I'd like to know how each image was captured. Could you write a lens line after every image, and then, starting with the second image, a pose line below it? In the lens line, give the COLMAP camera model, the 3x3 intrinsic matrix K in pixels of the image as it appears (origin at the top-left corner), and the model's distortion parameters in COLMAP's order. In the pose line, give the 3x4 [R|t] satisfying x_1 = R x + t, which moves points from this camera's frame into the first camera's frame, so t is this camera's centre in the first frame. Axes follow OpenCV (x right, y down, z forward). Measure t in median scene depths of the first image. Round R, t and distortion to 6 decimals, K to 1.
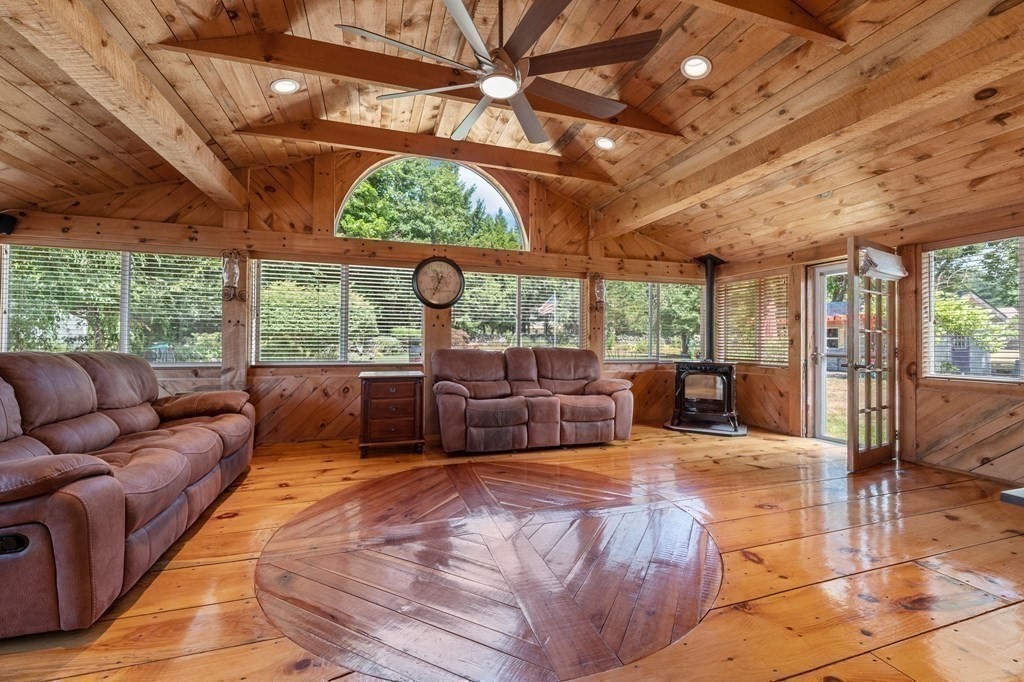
lens RADIAL K [[421.9, 0, 509.2], [0, 421.9, 339.3], [0, 0, 1]] dist [0.000509, -0.000050]
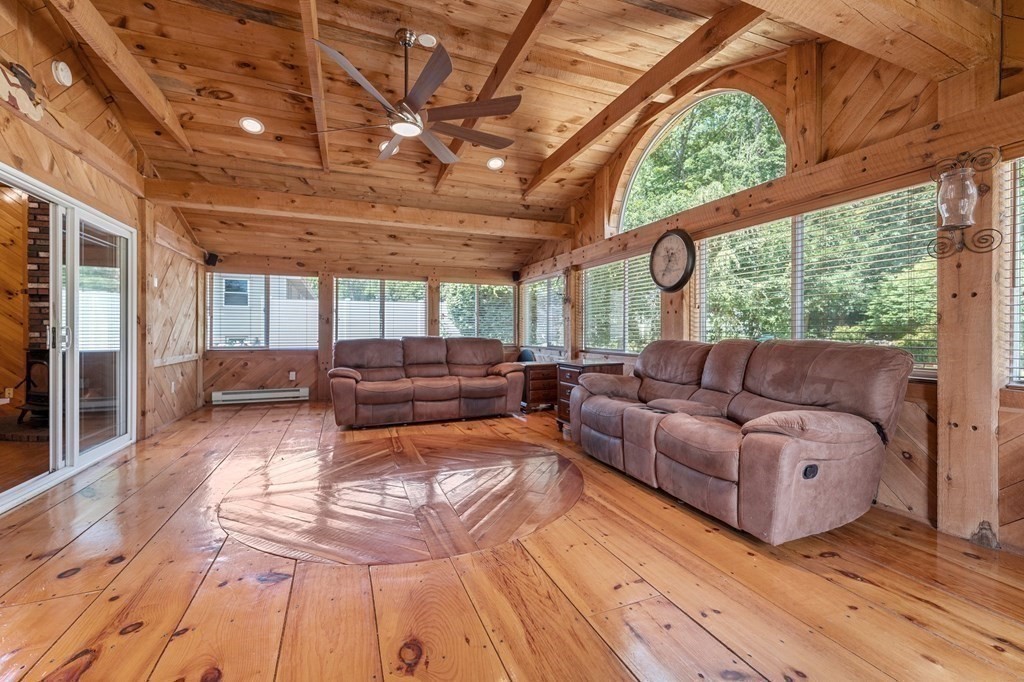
lens RADIAL K [[418.1, 0, 511.0], [0, 418.1, 334.6], [0, 0, 1]] dist [0.000753, -0.000362]
pose [[0.071654, -0.001508, -0.997428, 0.647013], [0.001775, 0.999997, -0.001385, 0.012314], [0.997428, -0.001671, 0.071656, 0.632117]]
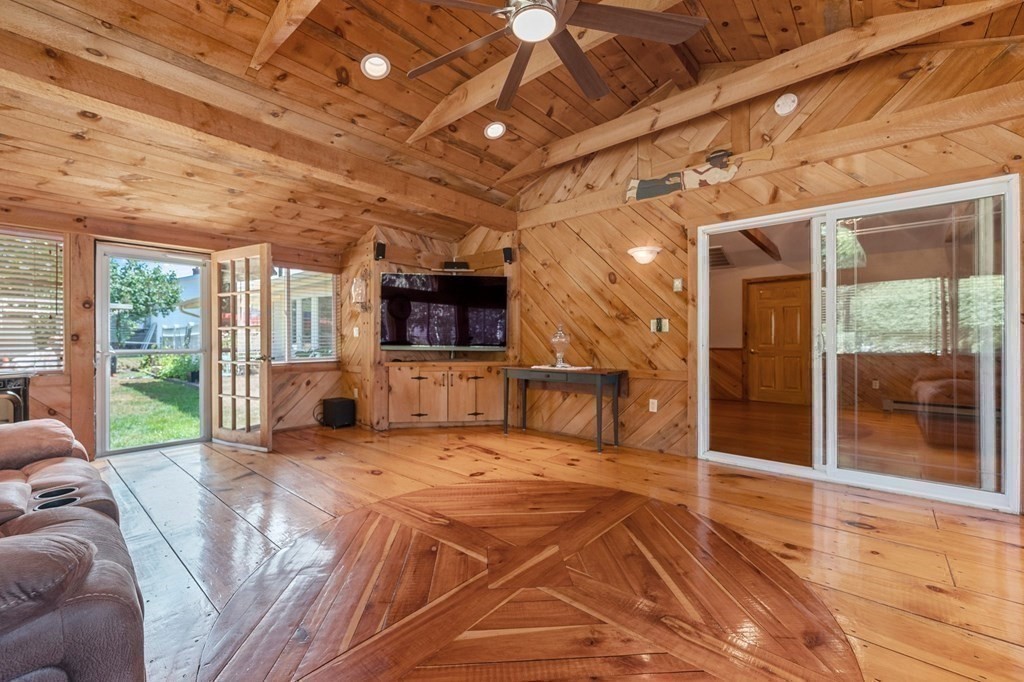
lens RADIAL K [[421.9, 0, 509.2], [0, 421.9, 339.3], [0, 0, 1]] dist [0.000509, -0.000050]
pose [[-0.515111, -0.002238, 0.857120, -0.362281], [-0.000936, 0.999997, 0.002048, 0.007653], [-0.857123, 0.000253, -0.515112, 0.756418]]
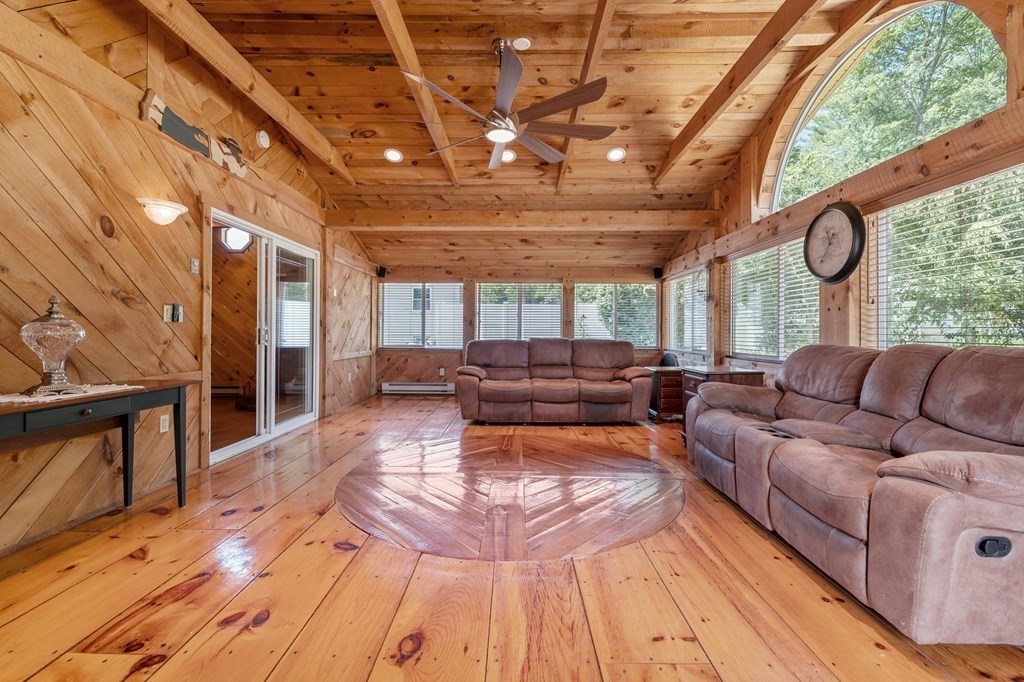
lens RADIAL K [[420.5, 0, 512.4], [0, 420.5, 333.5], [0, 0, 1]] dist [0.000956, -0.000404]
pose [[-0.315455, -0.008389, -0.948903, 0.616008], [-0.005454, 0.999960, -0.007028, 0.012222], [0.948925, 0.002958, -0.315488, 0.745658]]
